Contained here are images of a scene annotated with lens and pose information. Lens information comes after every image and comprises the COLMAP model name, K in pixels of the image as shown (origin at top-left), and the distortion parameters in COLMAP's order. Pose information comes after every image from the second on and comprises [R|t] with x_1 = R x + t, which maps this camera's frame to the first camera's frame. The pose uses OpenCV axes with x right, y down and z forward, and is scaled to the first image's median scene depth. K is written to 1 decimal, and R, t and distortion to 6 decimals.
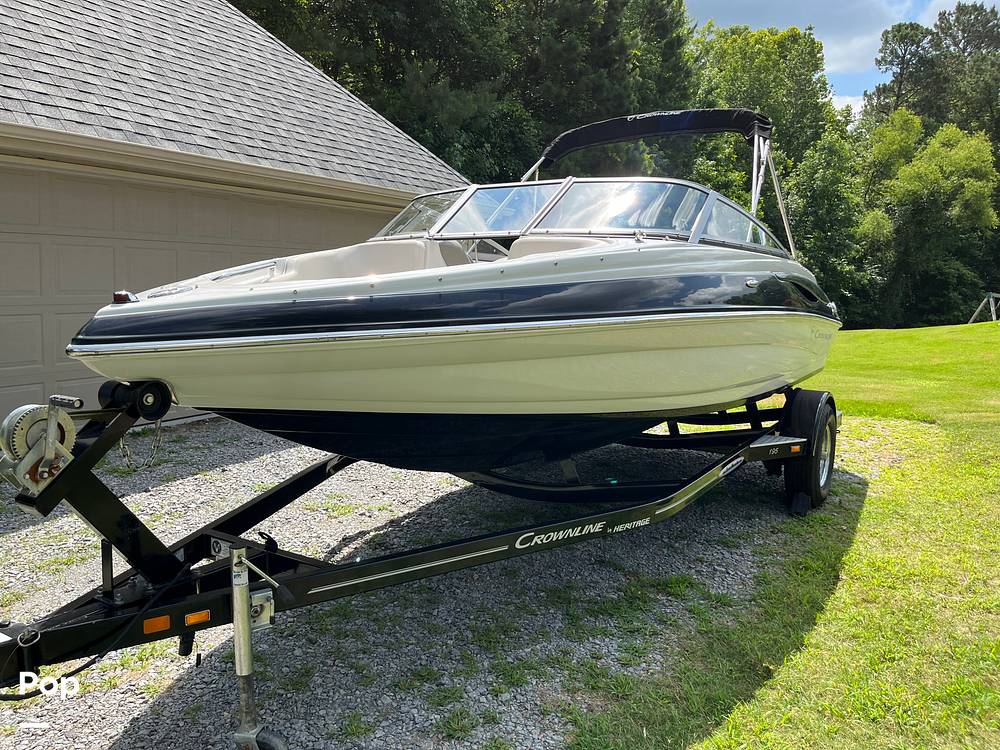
lens RADIAL K [[756.6, 0, 497.9], [0, 756.6, 370.9], [0, 0, 1]] dist [0.068957, -0.107427]
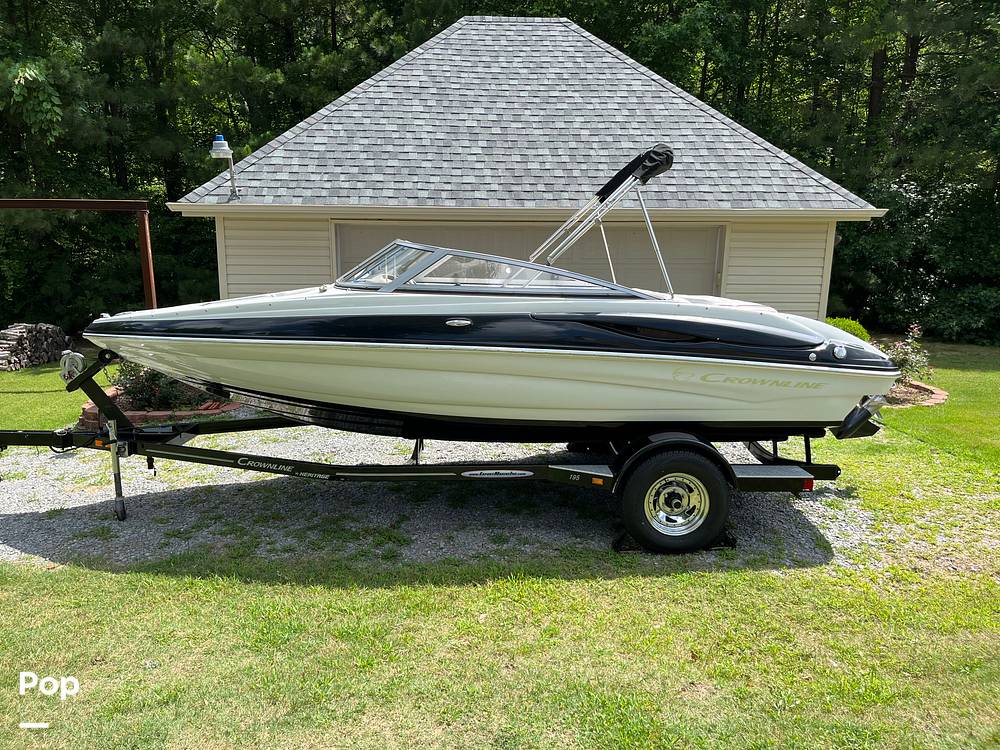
lens RADIAL K [[734.6, 0, 514.0], [0, 734.6, 358.1], [0, 0, 1]] dist [0.017452, -0.005561]
pose [[0.580940, 0.099819, -0.807803, 1.175095], [-0.100053, 0.993683, 0.050833, -0.110439], [0.807774, 0.051292, 0.587257, 0.322847]]
